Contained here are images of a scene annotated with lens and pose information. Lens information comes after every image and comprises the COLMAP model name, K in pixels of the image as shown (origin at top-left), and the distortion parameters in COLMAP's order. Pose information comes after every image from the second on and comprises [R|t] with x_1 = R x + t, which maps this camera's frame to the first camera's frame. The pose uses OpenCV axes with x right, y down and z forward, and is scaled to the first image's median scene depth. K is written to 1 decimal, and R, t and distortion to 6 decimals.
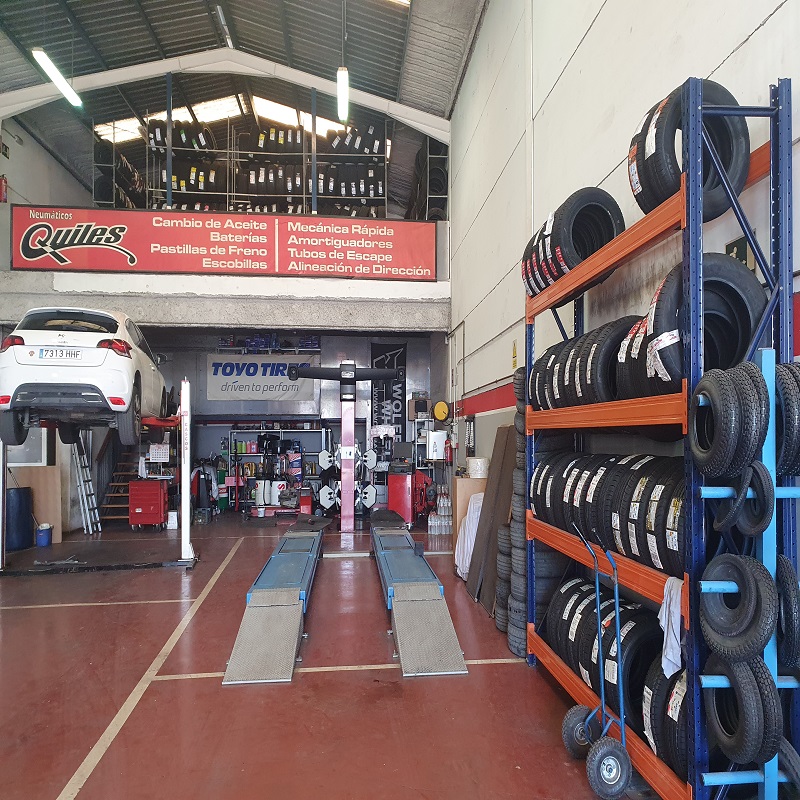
lens RADIAL K [[622.2, 0, 398.9], [0, 622.2, 432.3], [0, 0, 1]] dist [0.002024, 0.002406]
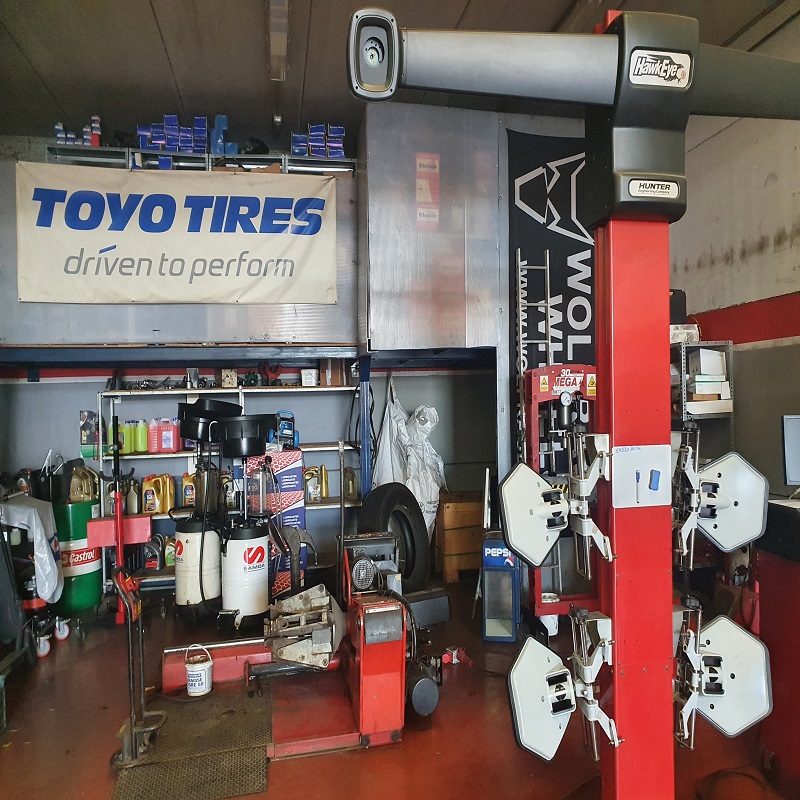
lens RADIAL K [[705.9, 0, 400.0], [0, 705.9, 400.0], [0, 0, 1]] dist [-0.005510, 0.104195]
pose [[0.996057, -0.019715, 0.086493, -0.138057], [0.019664, 0.999806, 0.001439, 0.004884], [-0.086504, 0.000268, 0.996251, 0.596194]]
